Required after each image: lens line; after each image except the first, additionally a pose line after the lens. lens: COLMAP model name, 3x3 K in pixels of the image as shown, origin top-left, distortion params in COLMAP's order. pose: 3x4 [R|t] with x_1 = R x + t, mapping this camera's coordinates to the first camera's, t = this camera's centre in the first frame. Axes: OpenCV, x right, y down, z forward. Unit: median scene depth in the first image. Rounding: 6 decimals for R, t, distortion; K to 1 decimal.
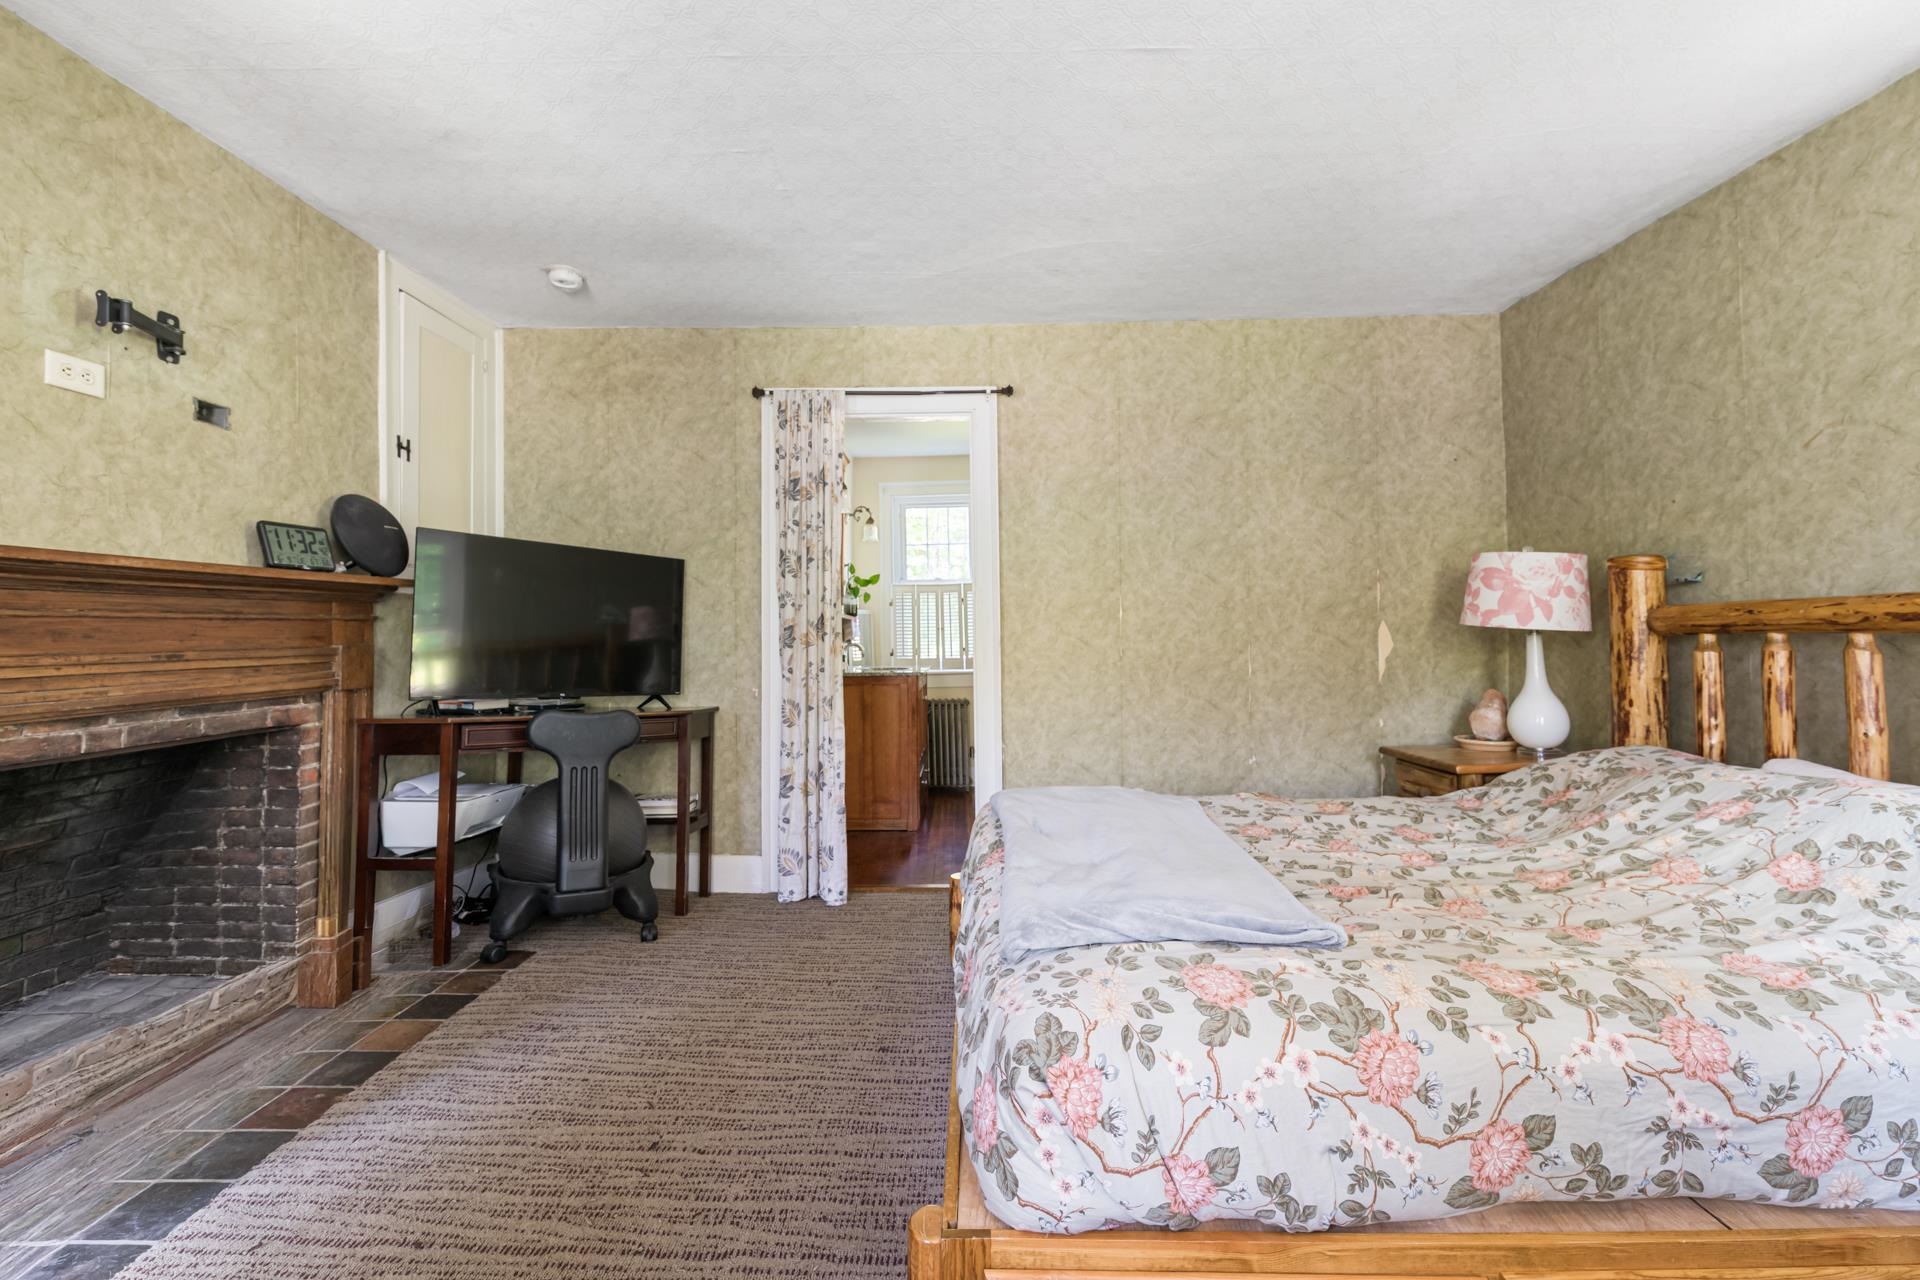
lens RADIAL K [[803.4, 0, 957.8], [0, 803.4, 630.4], [0, 0, 1]] dist [-0.000736, -0.006446]
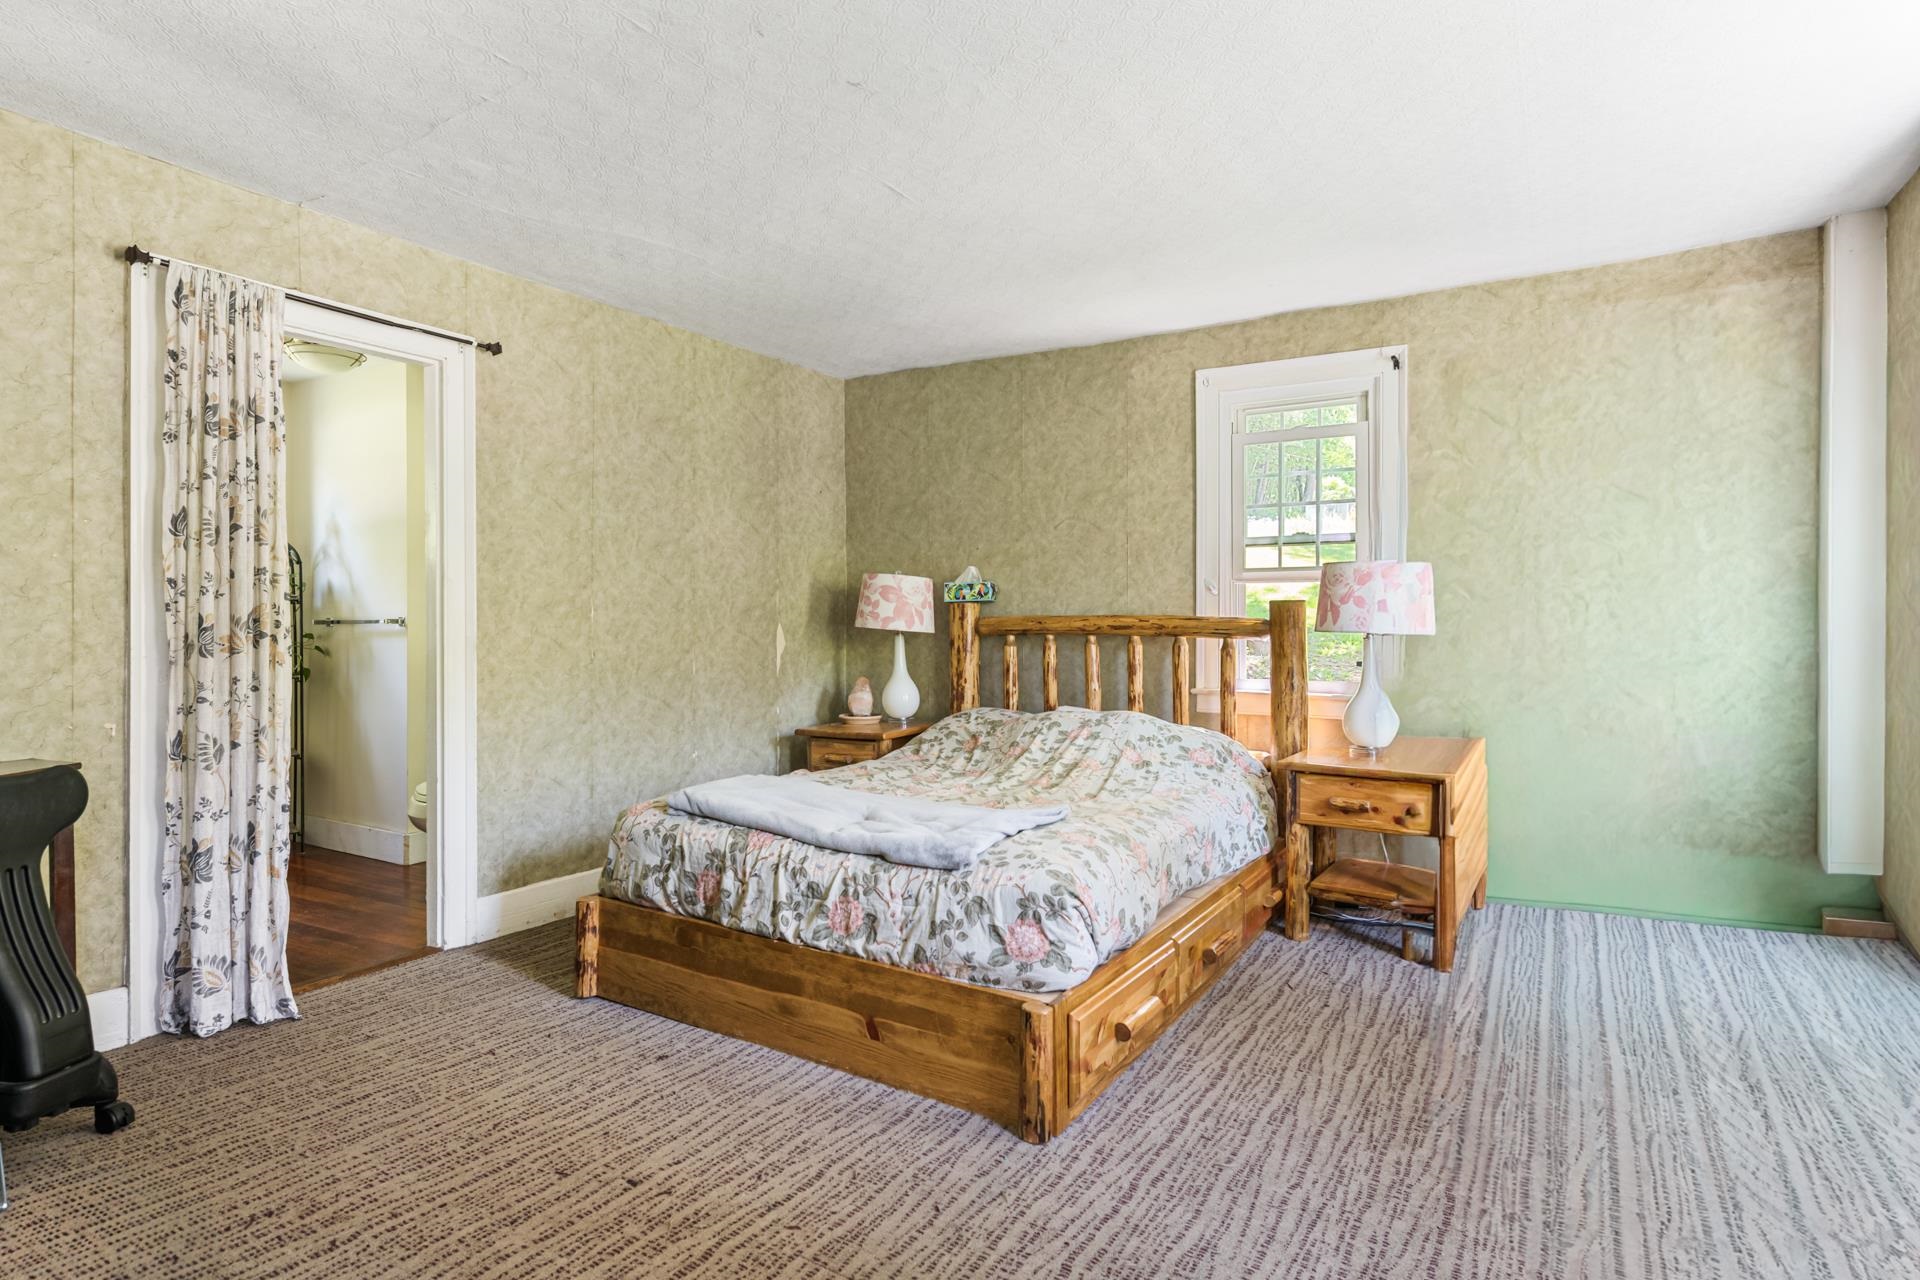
lens RADIAL K [[991.0, 0, 960.0], [0, 991.0, 640.0], [0, 0, 1]] dist [0.000472, -0.000567]
pose [[0.514388, -0.007031, 0.857529, -0.699269], [-0.007454, 0.999892, 0.012670, -0.009121], [-0.857525, -0.012909, 0.514280, 0.044939]]
